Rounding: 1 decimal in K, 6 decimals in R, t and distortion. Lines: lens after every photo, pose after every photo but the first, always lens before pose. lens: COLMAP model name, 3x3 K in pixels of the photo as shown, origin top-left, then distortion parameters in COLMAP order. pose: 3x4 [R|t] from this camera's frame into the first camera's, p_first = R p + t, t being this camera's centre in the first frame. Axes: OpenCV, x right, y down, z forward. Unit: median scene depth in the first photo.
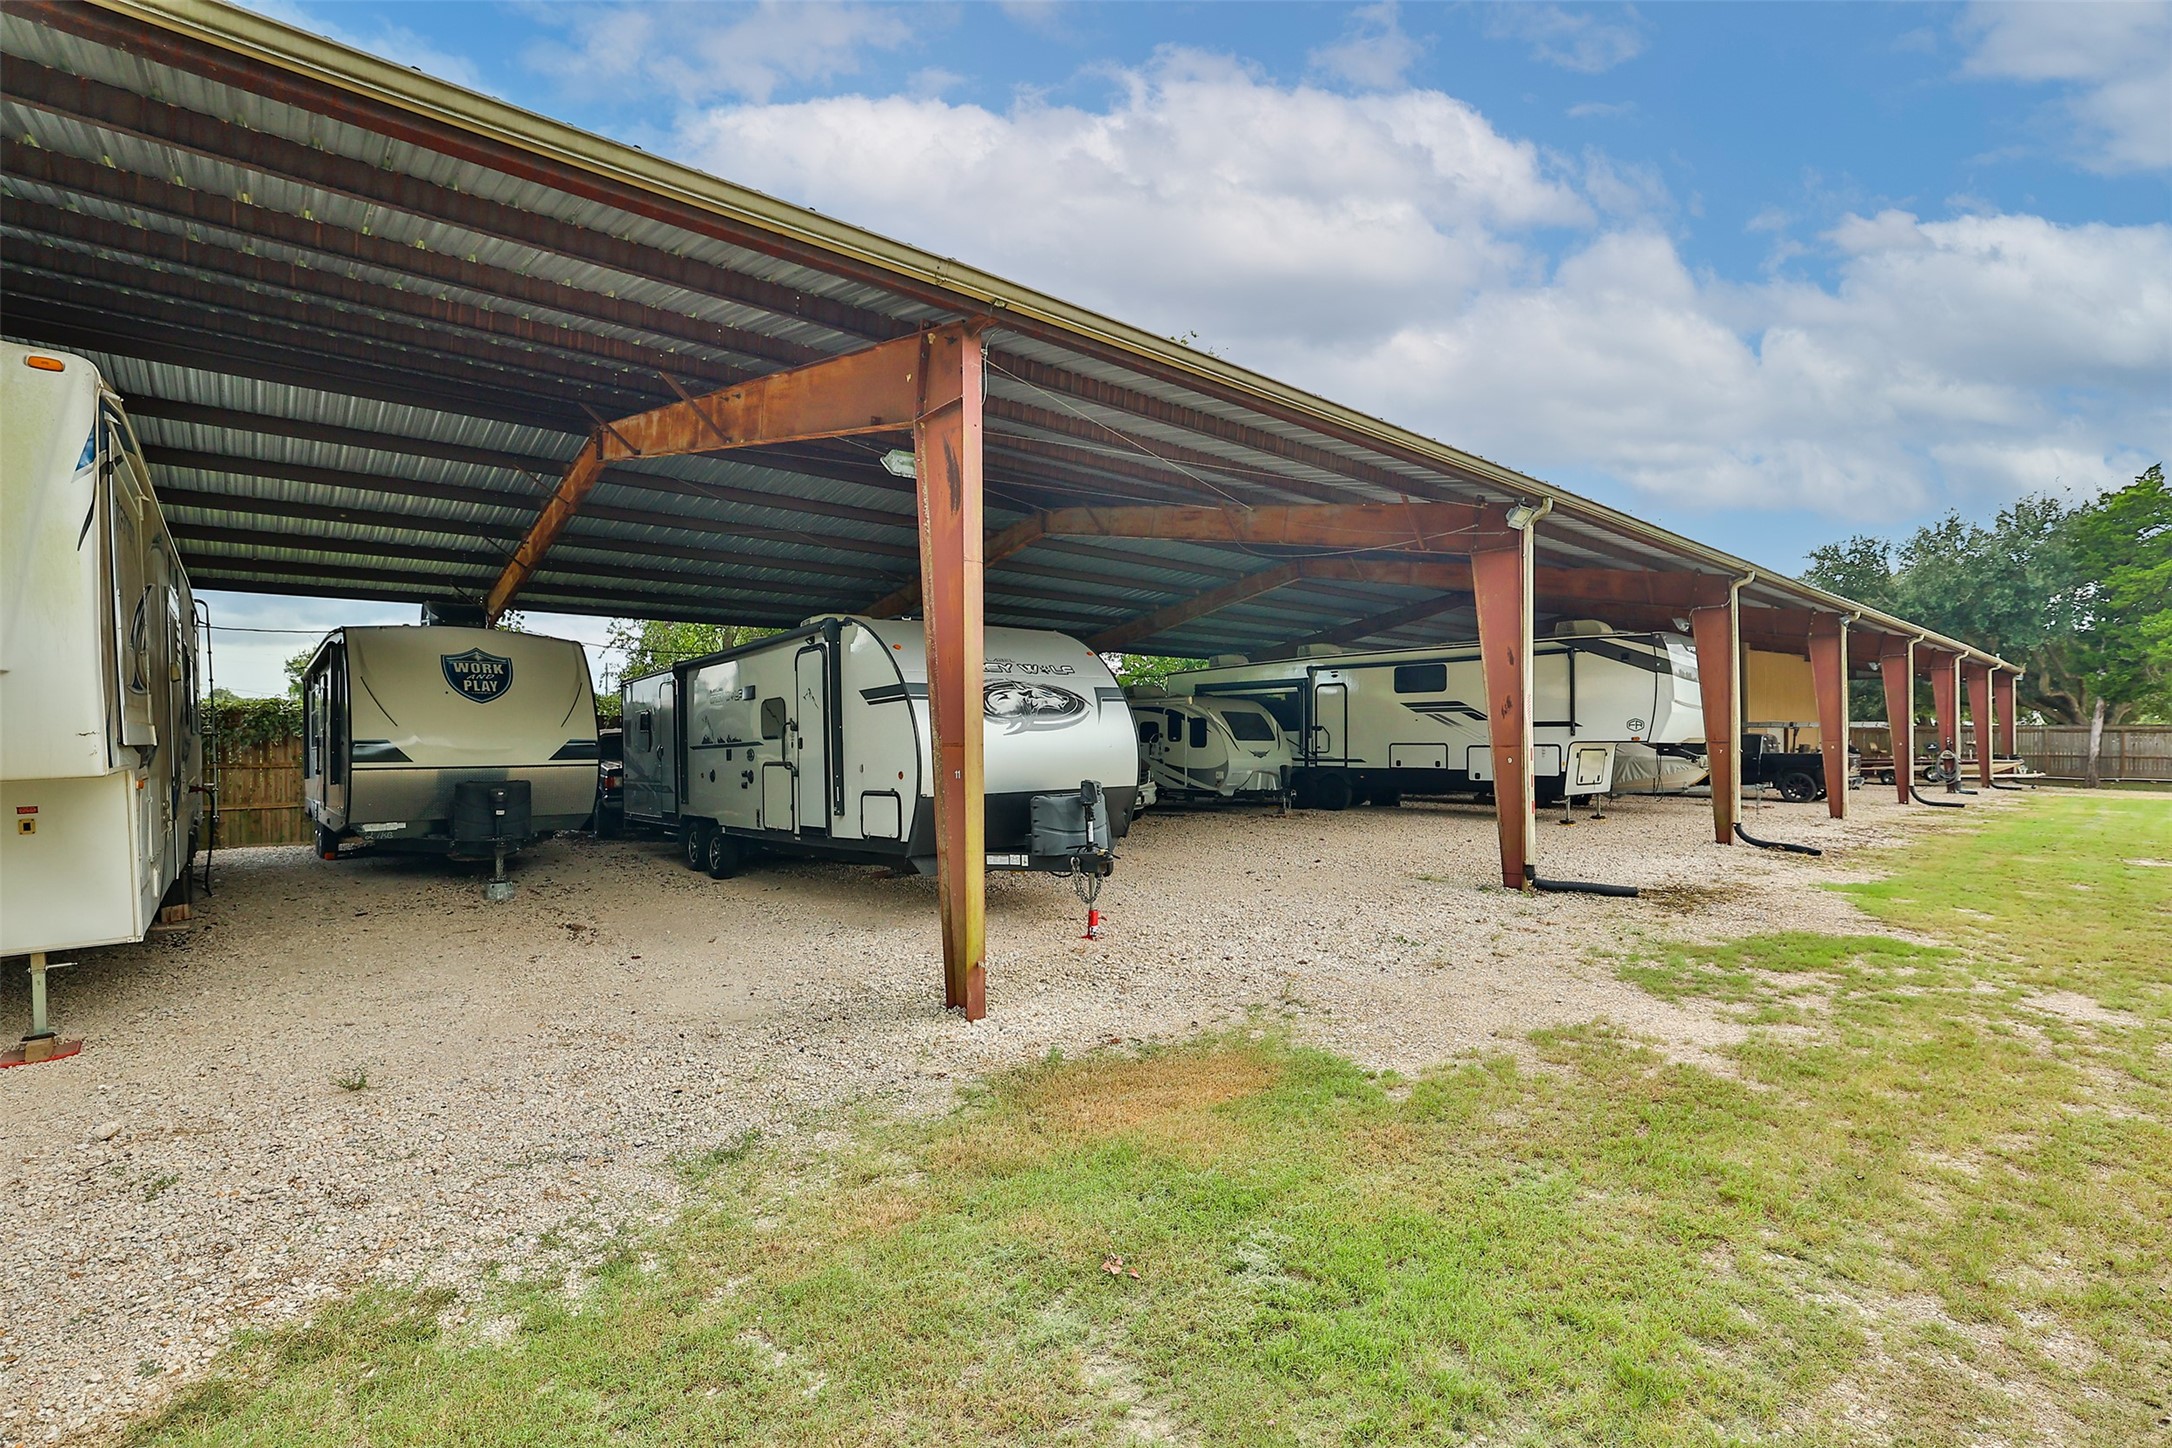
lens RADIAL K [[995.3, 0, 1092.7], [0, 995.3, 725.2], [0, 0, 1]] dist [-0.047107, 0.020131]
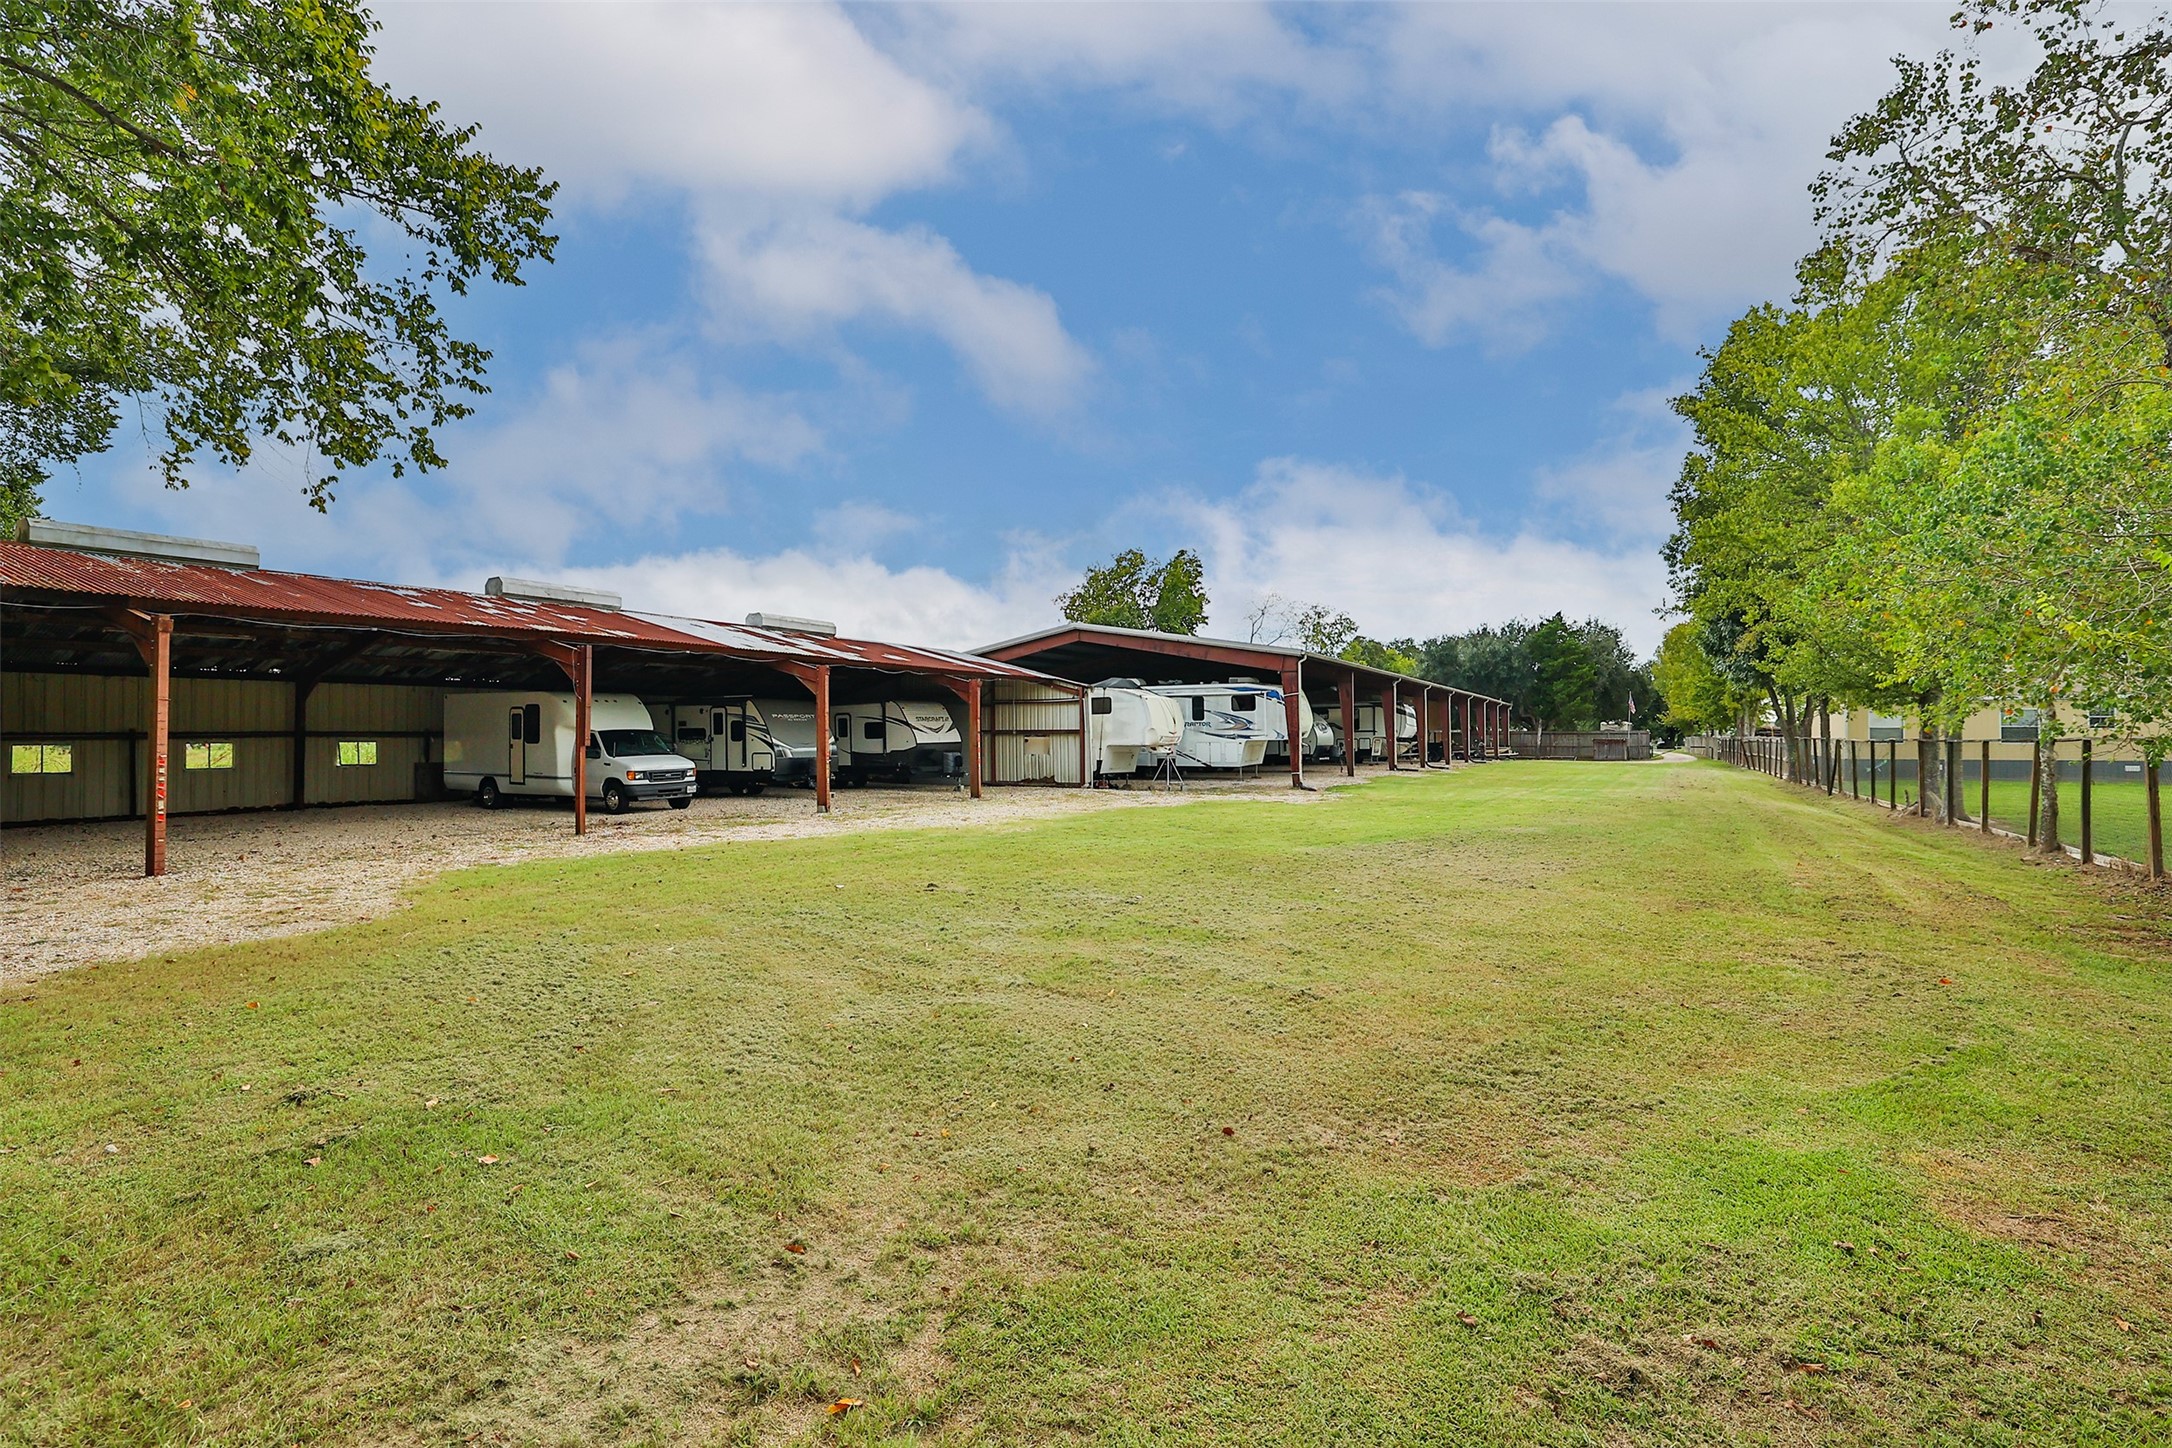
lens RADIAL K [[995.3, 0, 1092.7], [0, 995.3, 725.2], [0, 0, 1]] dist [-0.047107, 0.020131]
pose [[0.942241, 0.000362, 0.334934, -0.638045], [0.001922, 0.999977, -0.006488, -0.000915], [-0.334929, 0.006757, 0.942219, -0.741681]]
